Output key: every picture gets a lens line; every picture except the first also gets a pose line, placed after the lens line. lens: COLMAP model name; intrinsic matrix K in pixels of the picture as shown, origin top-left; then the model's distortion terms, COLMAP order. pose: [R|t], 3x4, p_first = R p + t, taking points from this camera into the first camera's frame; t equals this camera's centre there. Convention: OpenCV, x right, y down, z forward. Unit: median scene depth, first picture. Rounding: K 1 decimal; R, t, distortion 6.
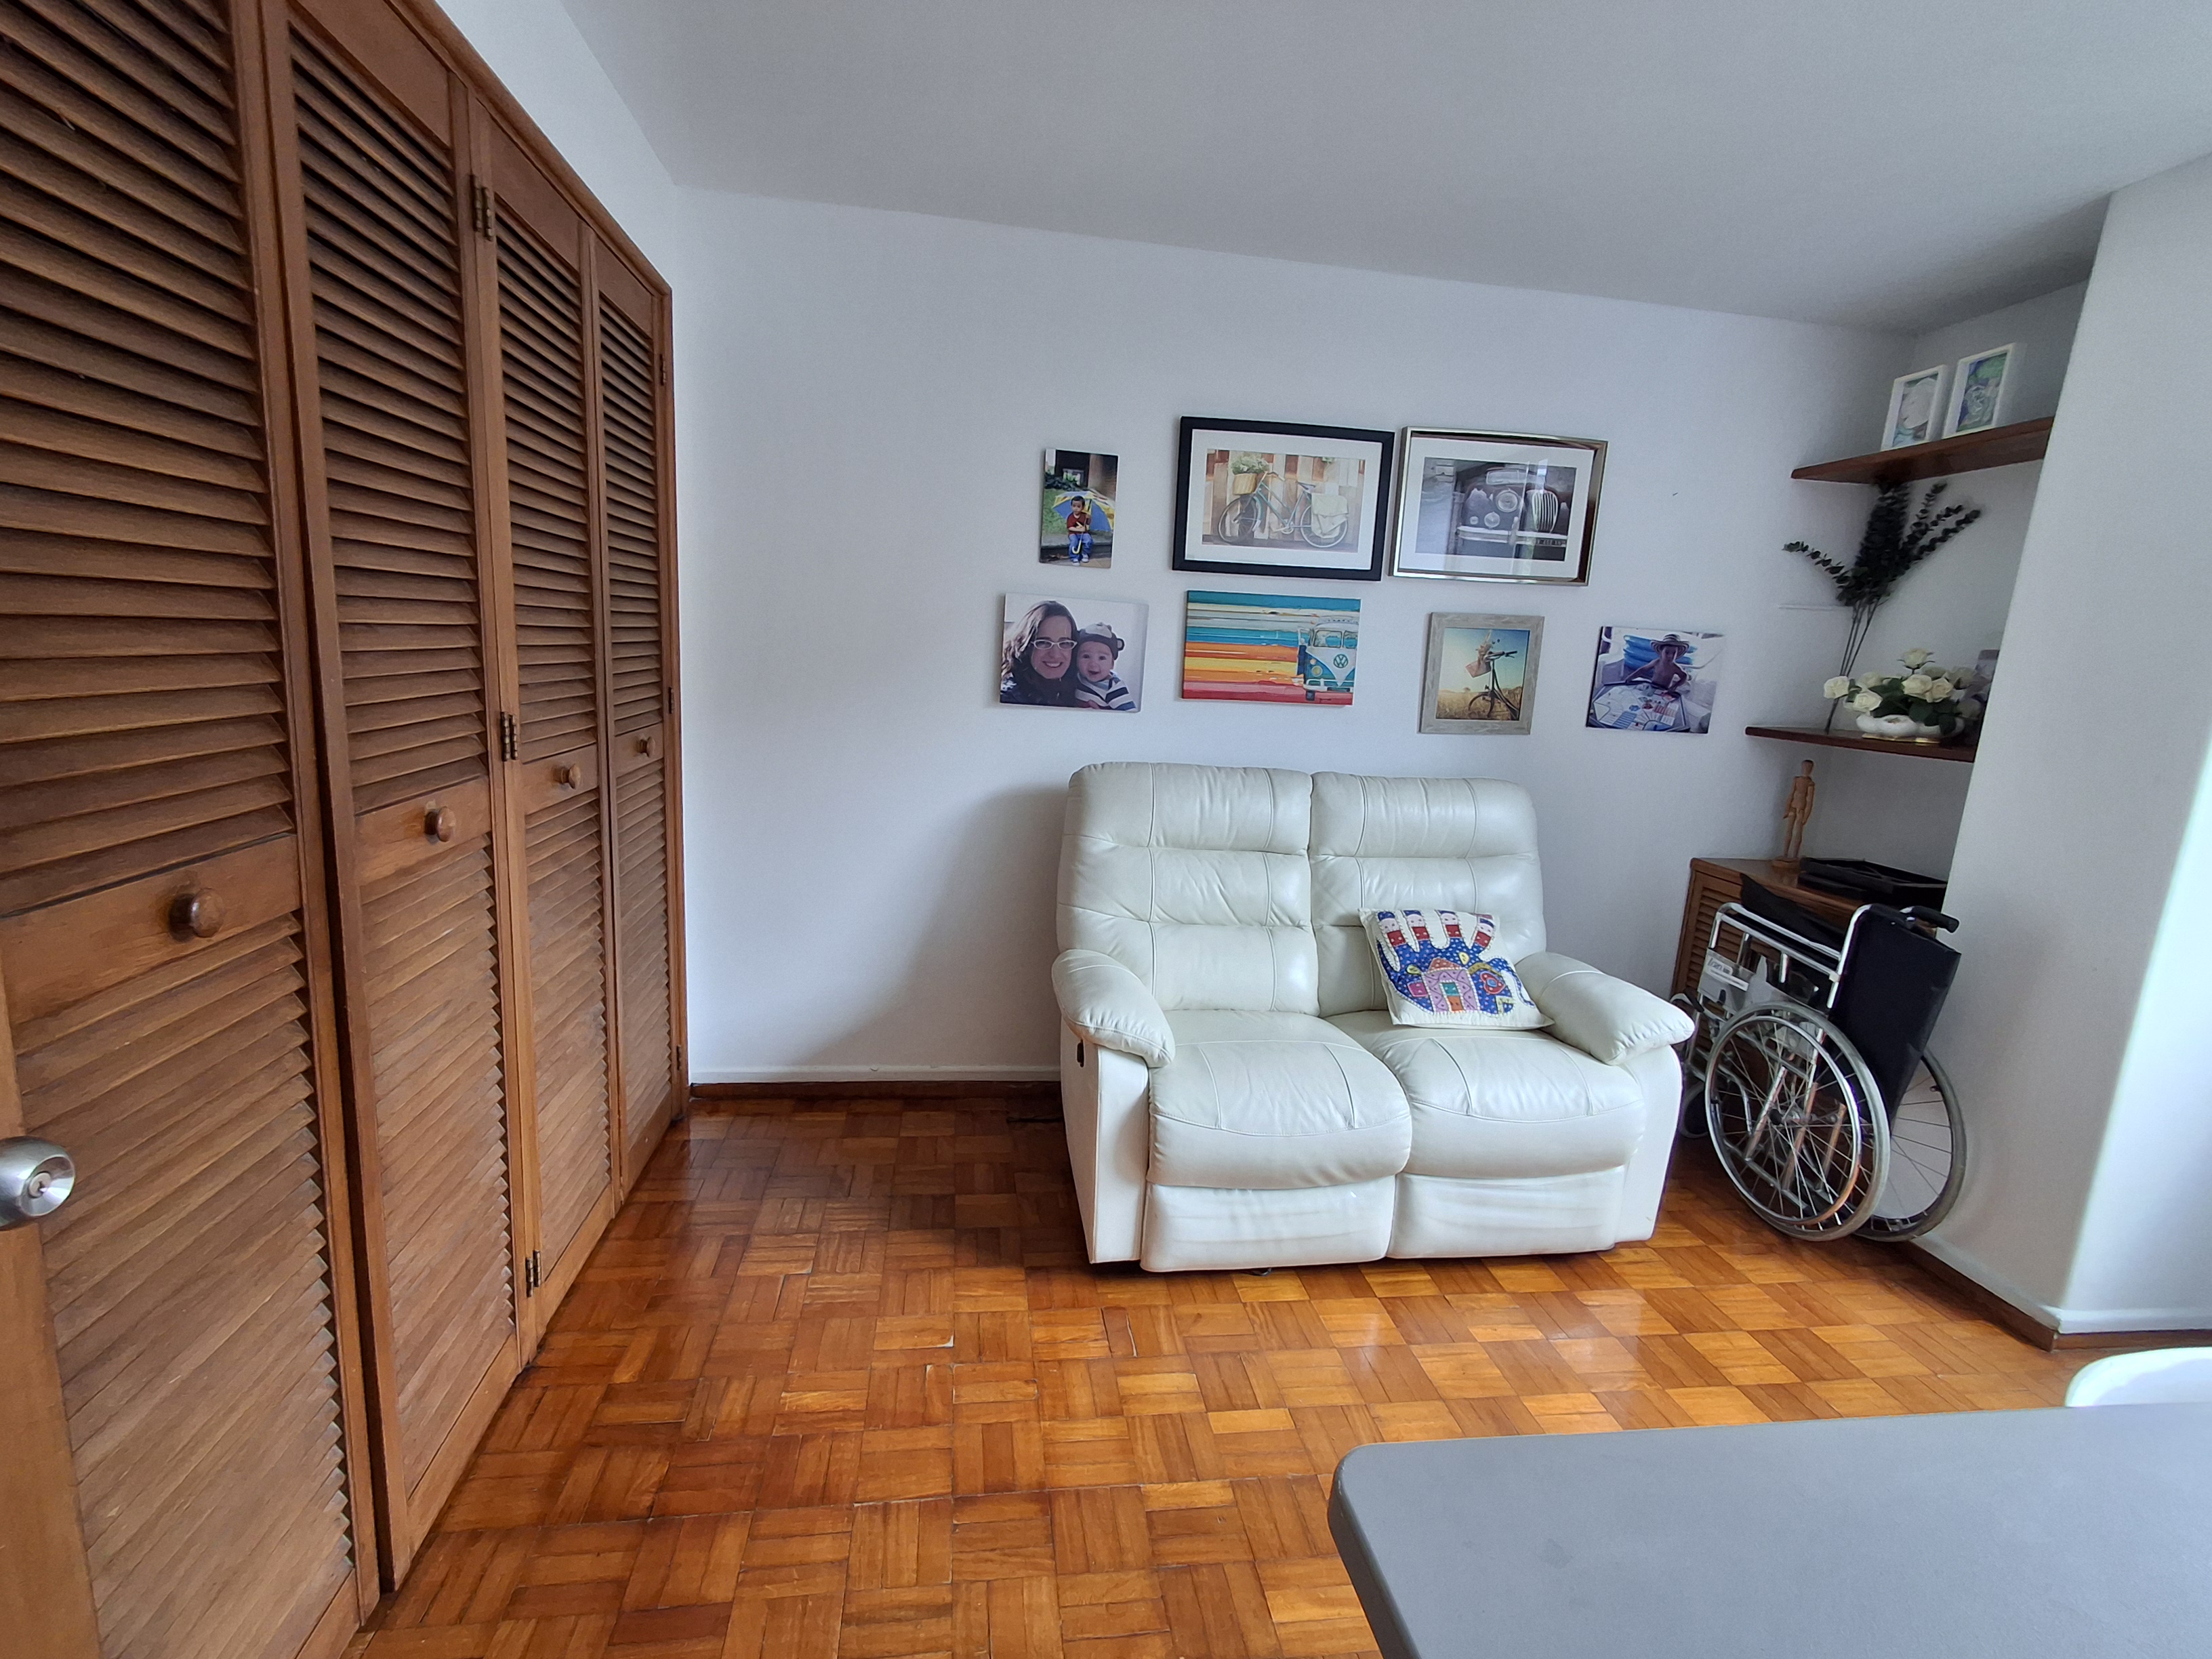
lens RADIAL K [[990.7, 0, 1106.0], [0, 990.7, 829.5], [0, 0, 1]] dist [-0.000253, 0.009386]
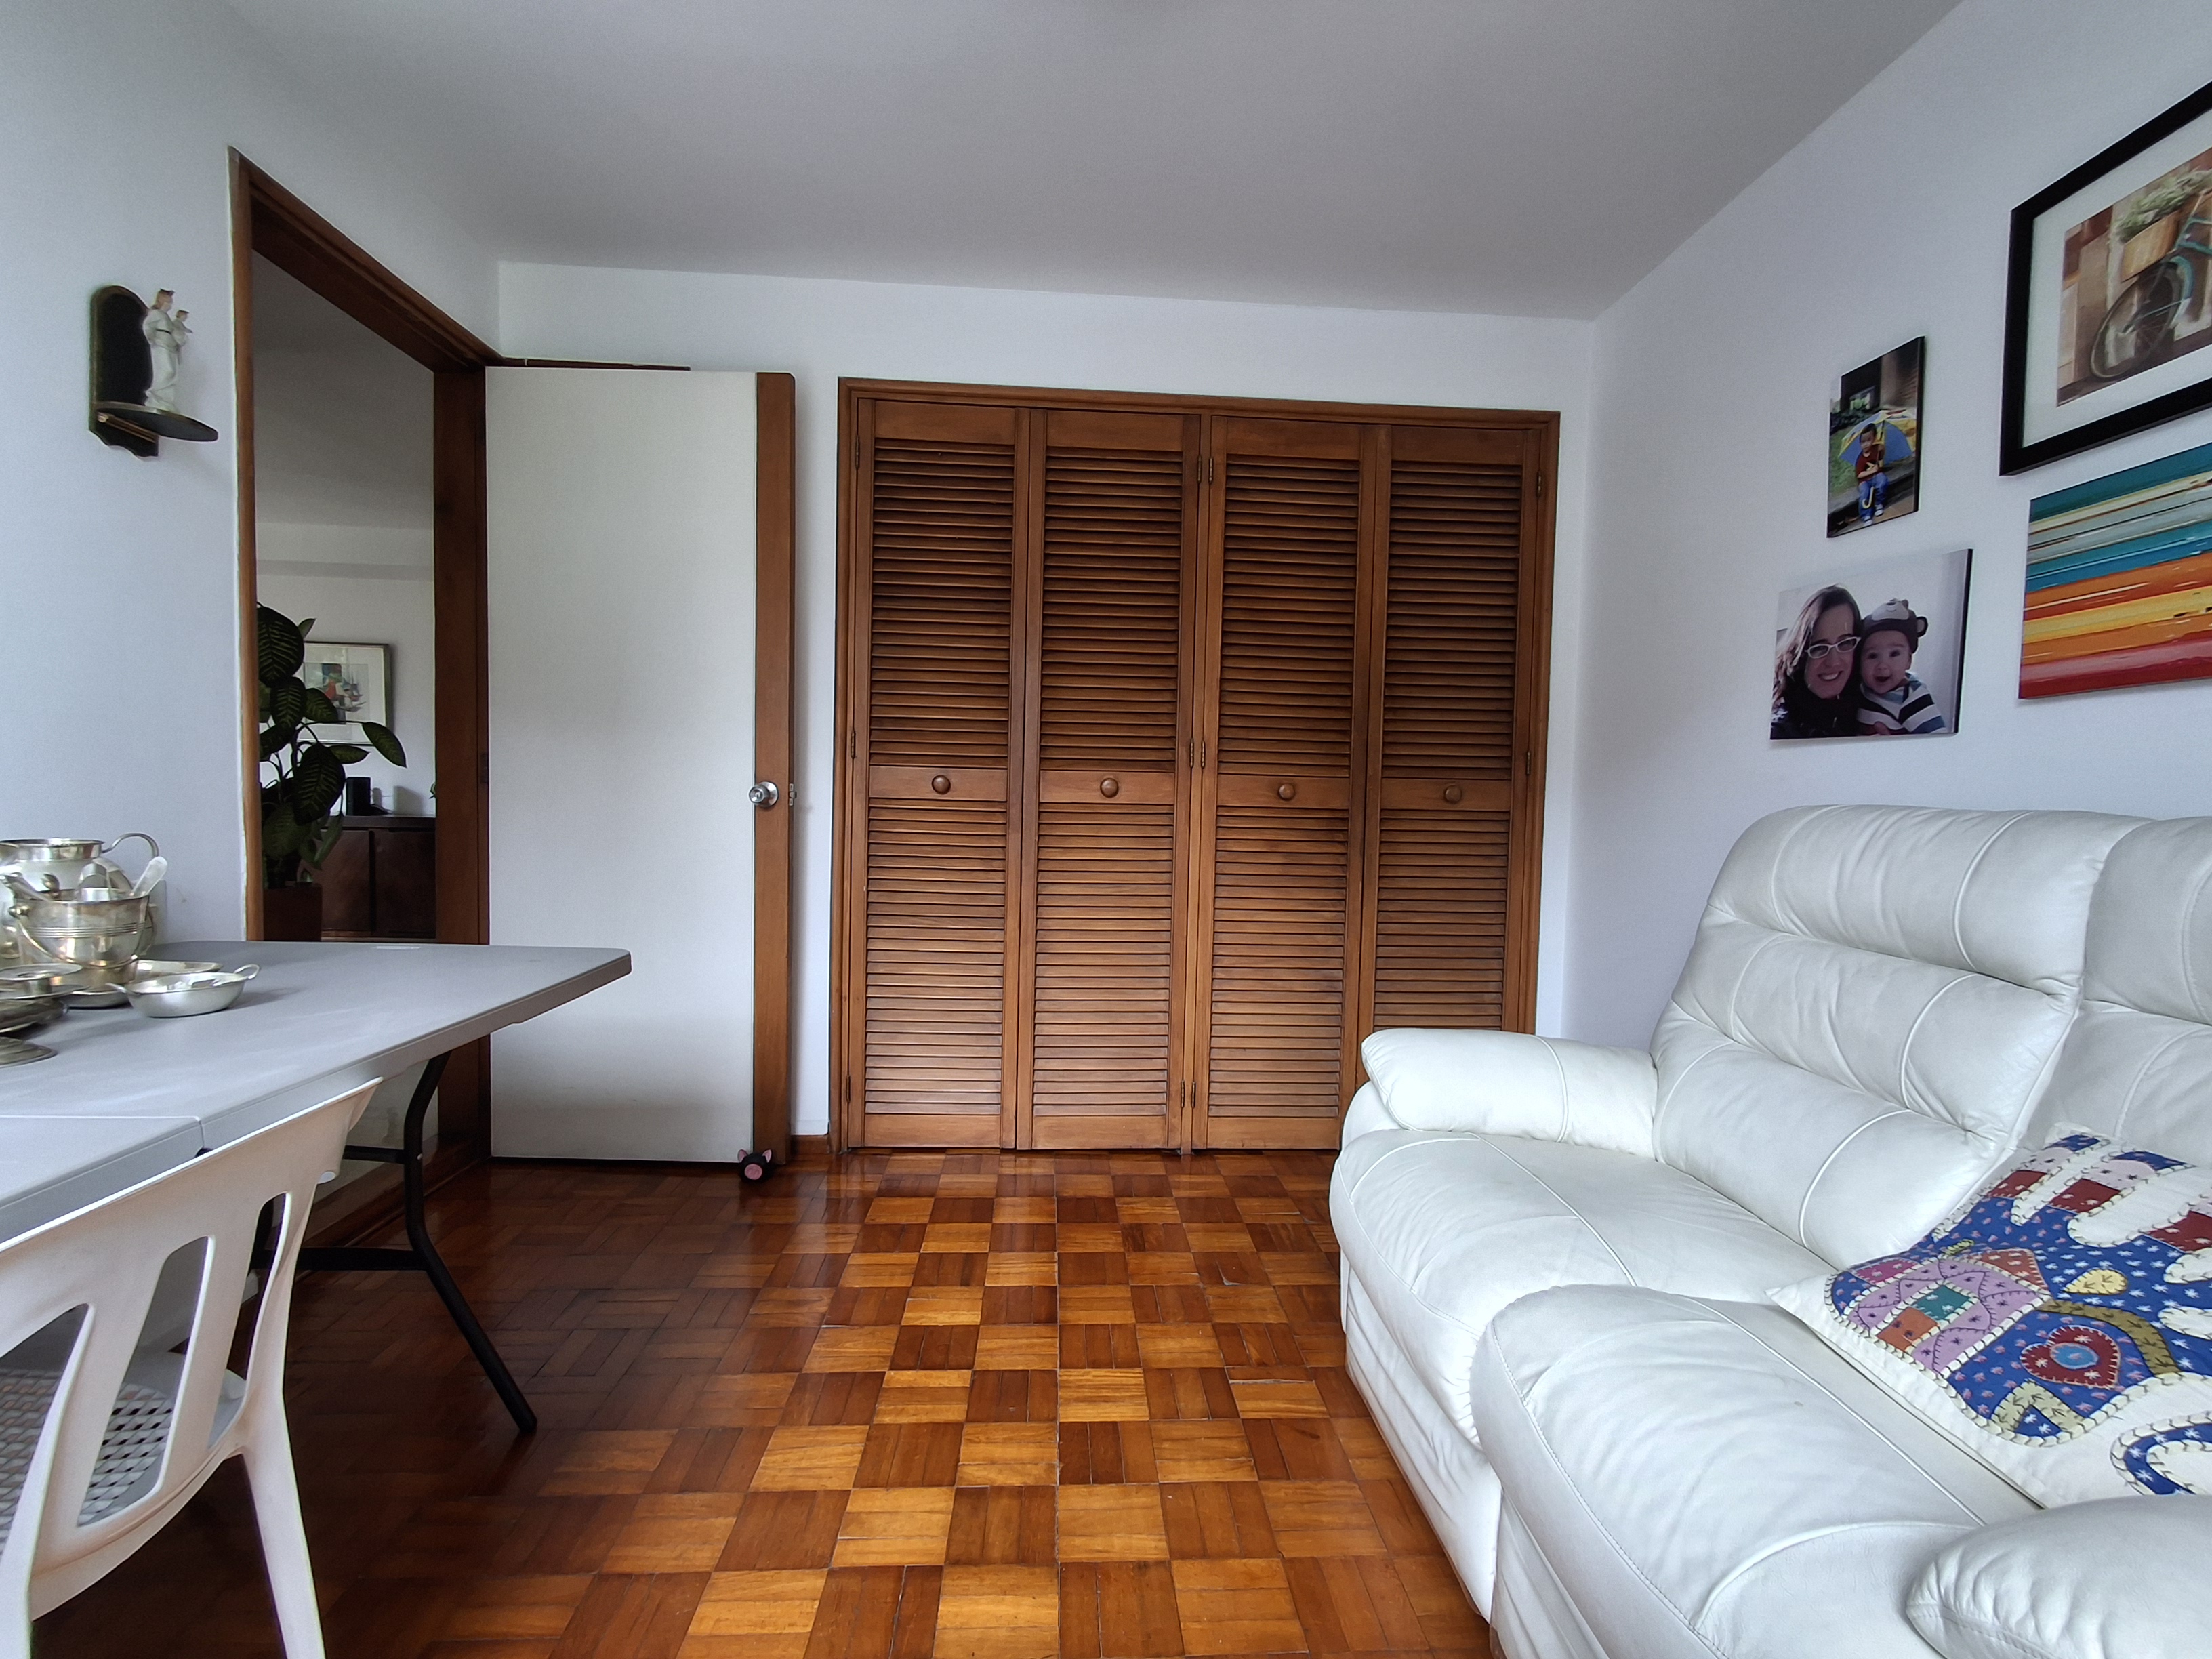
lens RADIAL K [[990.7, 0, 1106.0], [0, 990.7, 829.5], [0, 0, 1]] dist [-0.000253, 0.009386]
pose [[-0.087719, -0.018592, -0.995972, 0.676595], [-0.209272, 0.977858, 0.000178, 0.041611], [0.973915, 0.208444, -0.089667, 0.600039]]
